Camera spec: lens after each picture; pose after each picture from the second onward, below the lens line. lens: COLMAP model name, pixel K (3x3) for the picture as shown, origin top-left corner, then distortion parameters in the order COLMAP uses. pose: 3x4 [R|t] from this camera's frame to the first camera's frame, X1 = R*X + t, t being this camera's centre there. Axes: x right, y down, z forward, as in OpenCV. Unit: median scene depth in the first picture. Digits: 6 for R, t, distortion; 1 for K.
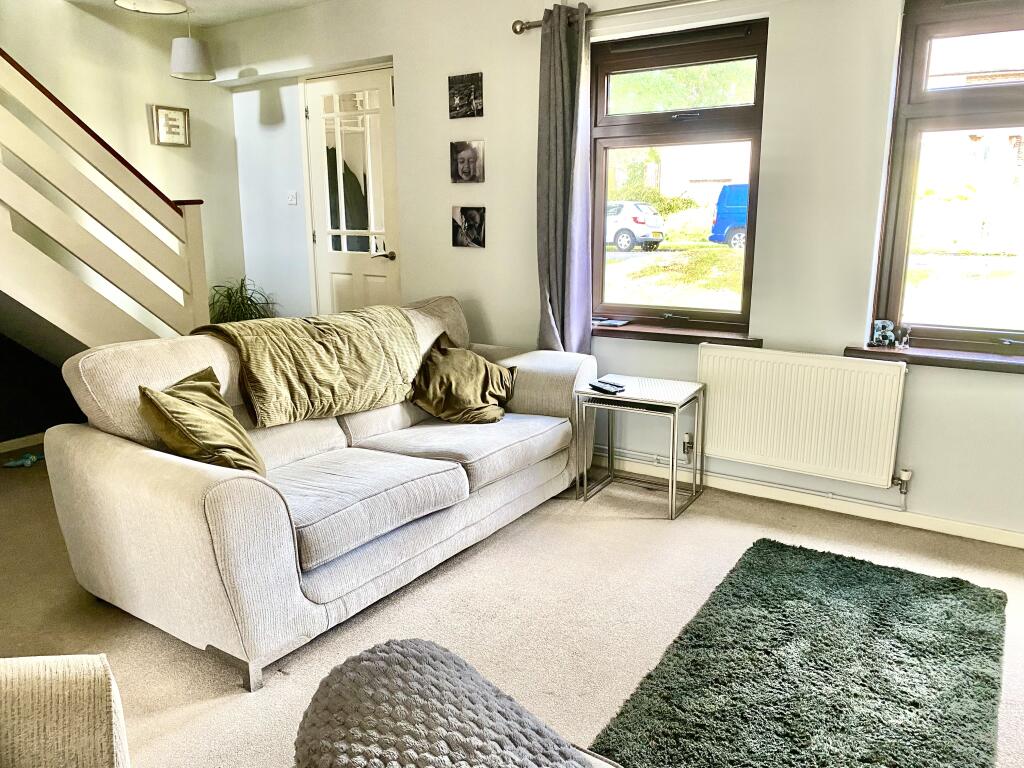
lens RADIAL K [[753.3, 0, 510.1], [0, 753.3, 381.8], [0, 0, 1]] dist [0.064065, -0.130663]
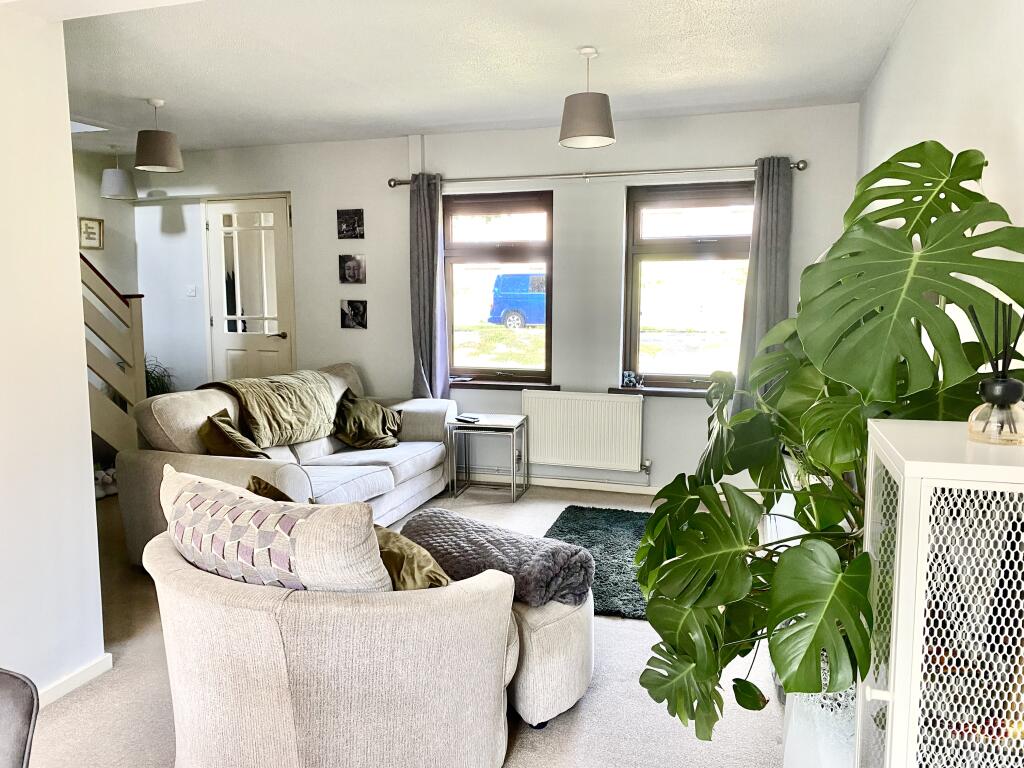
lens RADIAL K [[753.3, 0, 510.1], [0, 753.3, 381.8], [0, 0, 1]] dist [0.064065, -0.130663]
pose [[0.956540, -0.026672, 0.290378, -0.219869], [0.056814, 0.993771, -0.095869, 0.079346], [-0.286013, 0.108200, 0.952097, -0.459595]]
